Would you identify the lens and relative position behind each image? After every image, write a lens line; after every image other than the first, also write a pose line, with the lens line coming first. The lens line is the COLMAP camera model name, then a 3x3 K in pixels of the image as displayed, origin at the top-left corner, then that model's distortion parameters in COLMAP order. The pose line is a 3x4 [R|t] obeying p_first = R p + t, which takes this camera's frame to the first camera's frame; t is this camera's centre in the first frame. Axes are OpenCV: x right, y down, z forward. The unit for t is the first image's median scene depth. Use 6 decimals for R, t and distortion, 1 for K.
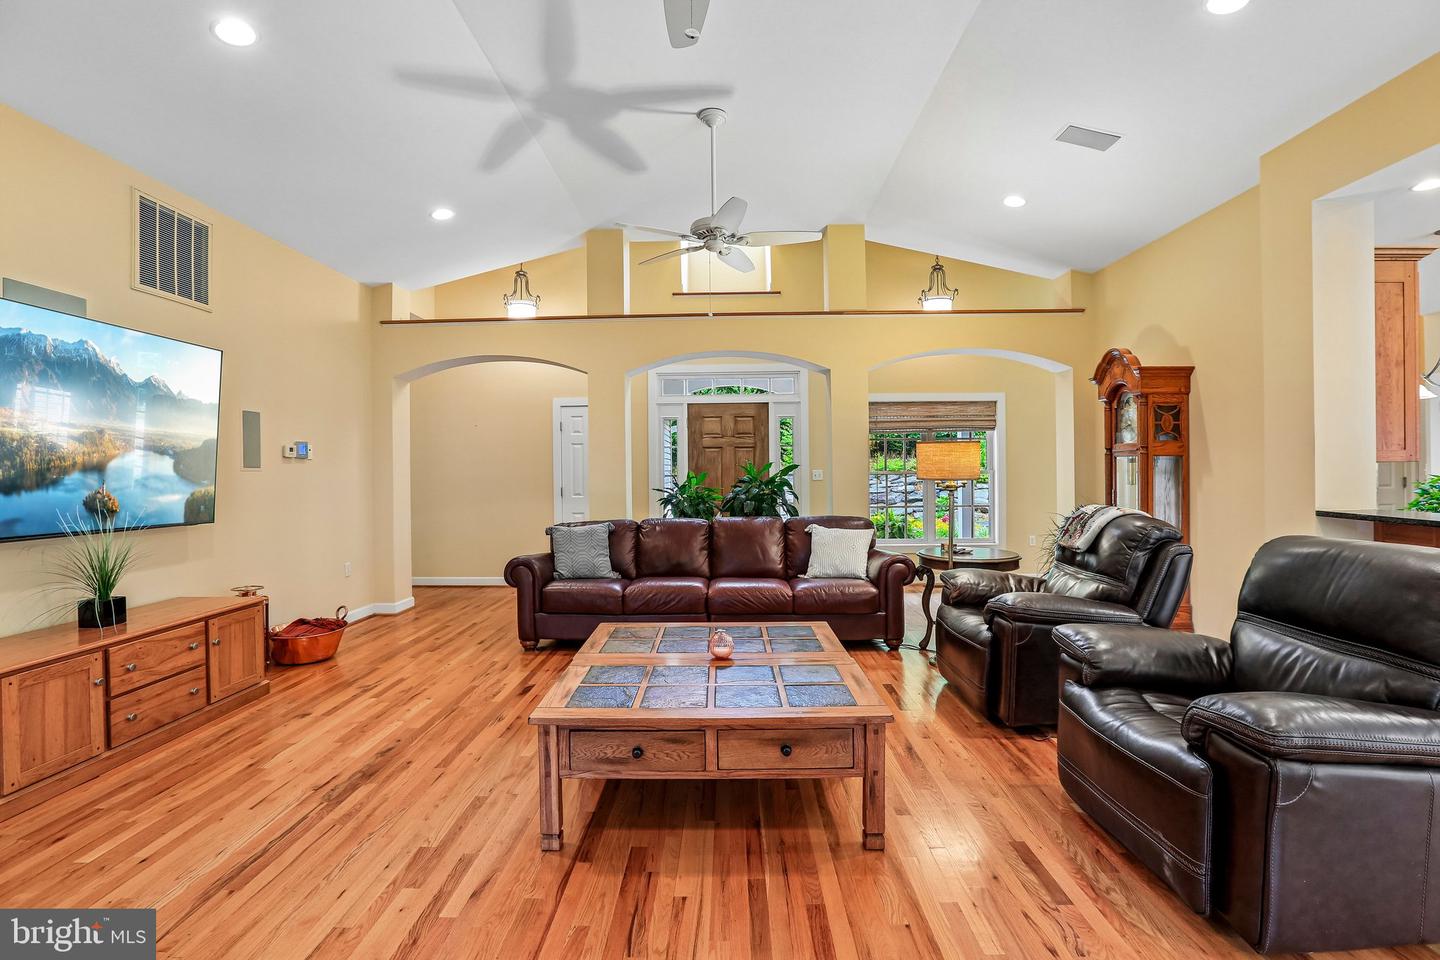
lens RADIAL K [[666.3, 0, 718.2], [0, 666.3, 469.1], [0, 0, 1]] dist [-0.044168, 0.016508]
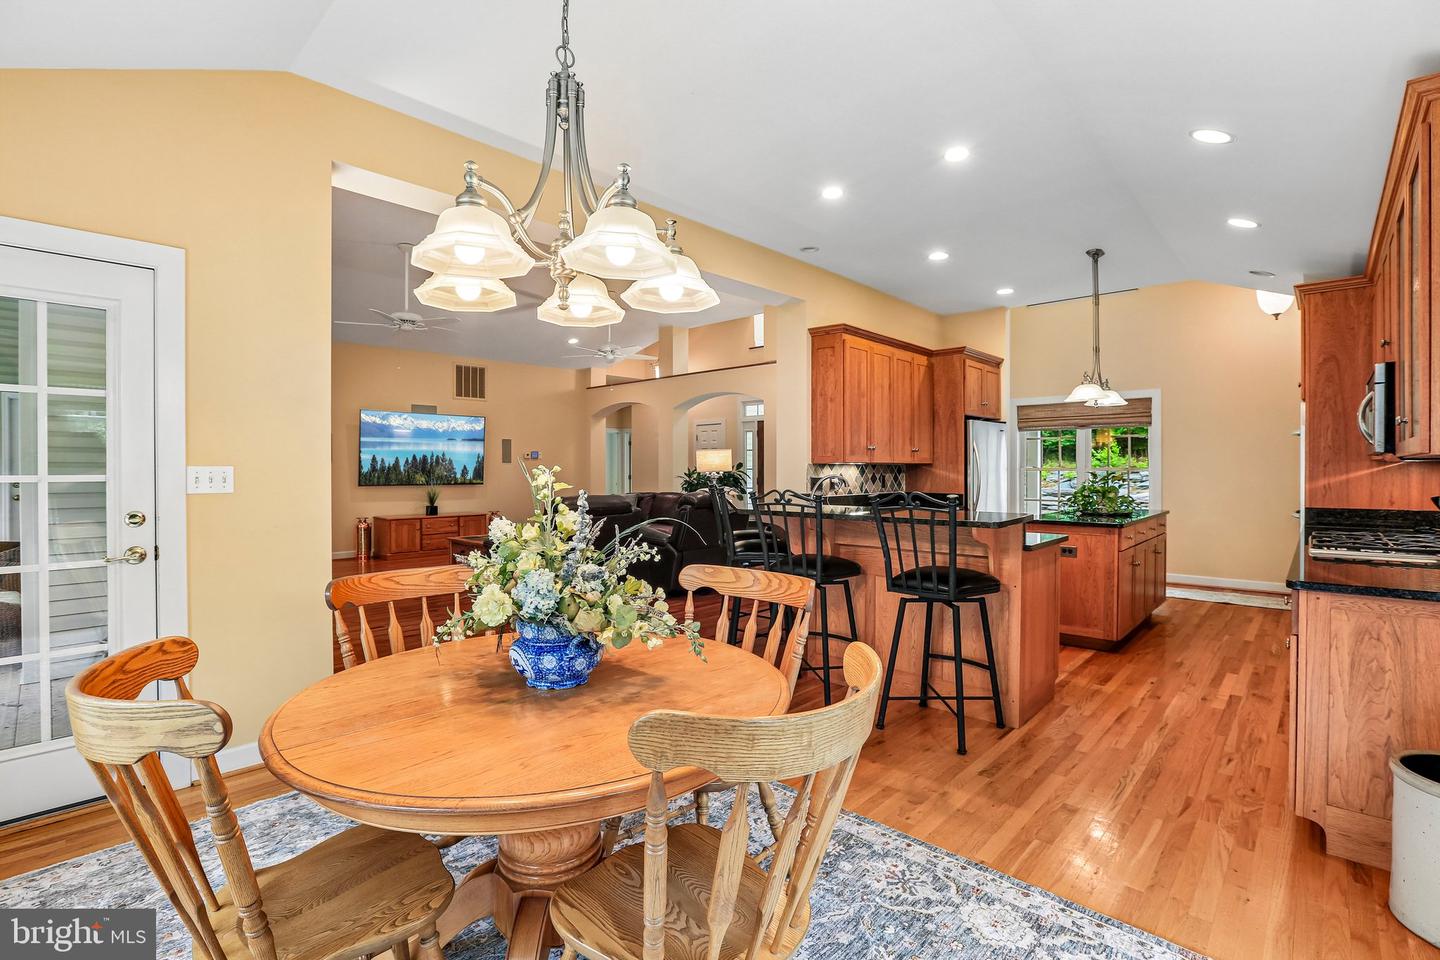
lens RADIAL K [[666.3, 0, 718.4], [0, 666.3, 474.3], [0, 0, 1]] dist [-0.044168, 0.016508]
pose [[0.747767, 0.016481, -0.663757, 1.808161], [-0.005443, 0.999810, 0.018694, -0.011716], [0.663939, -0.010366, 0.747715, -0.364539]]
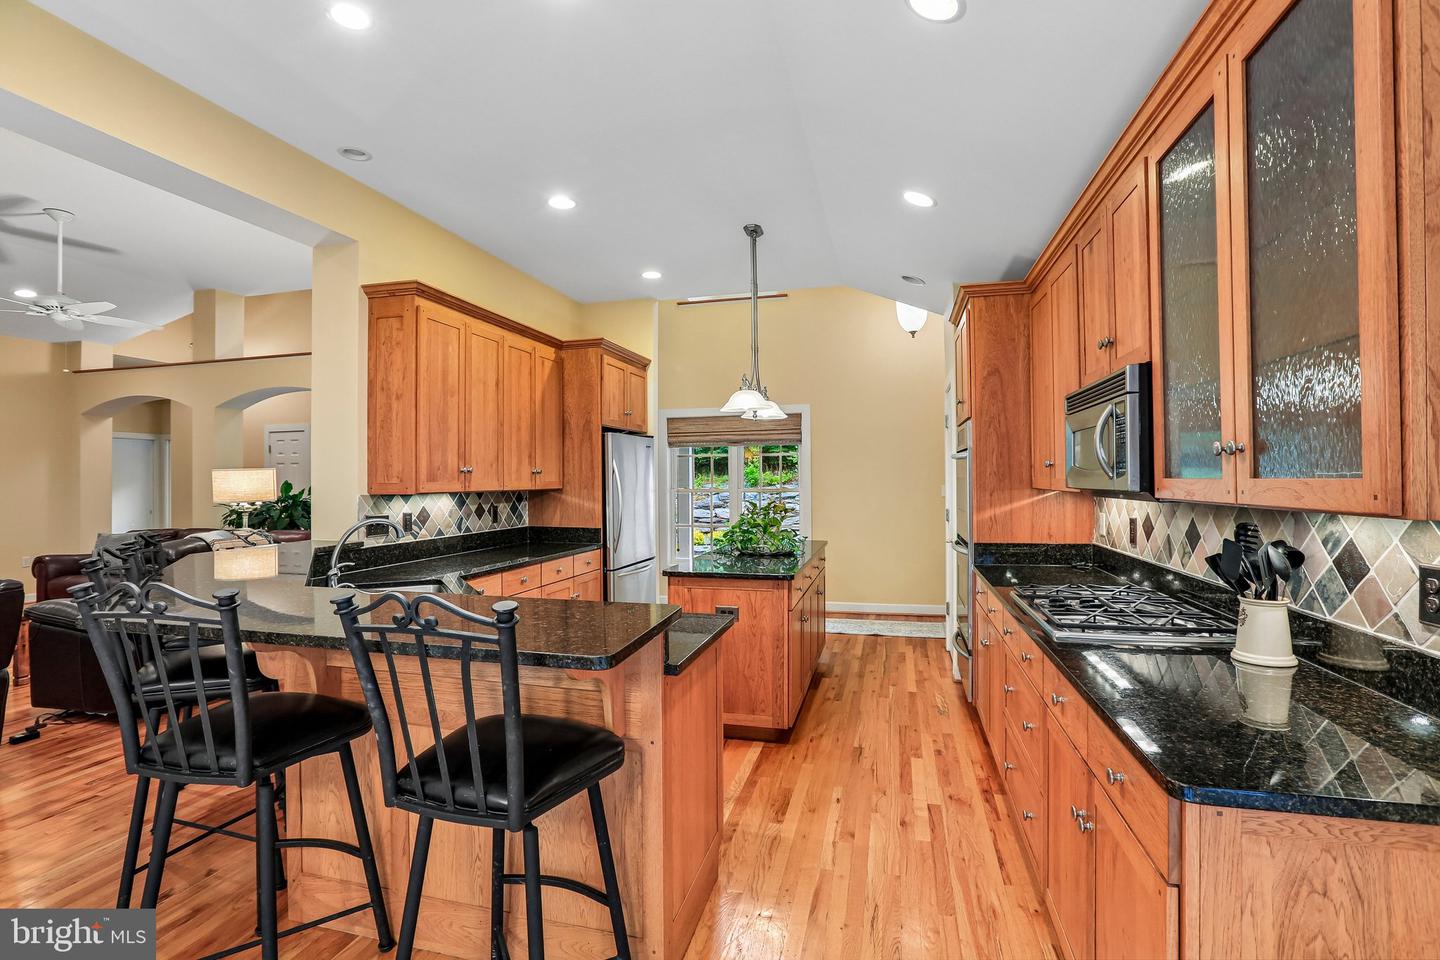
lens RADIAL K [[666.3, 0, 714.2], [0, 666.3, 475.0], [0, 0, 1]] dist [-0.044168, 0.016508]
pose [[0.971572, 0.002612, -0.236729, 1.676356], [-0.002735, 0.999996, -0.000189, -0.039591], [0.236728, 0.000831, 0.971576, 0.107873]]
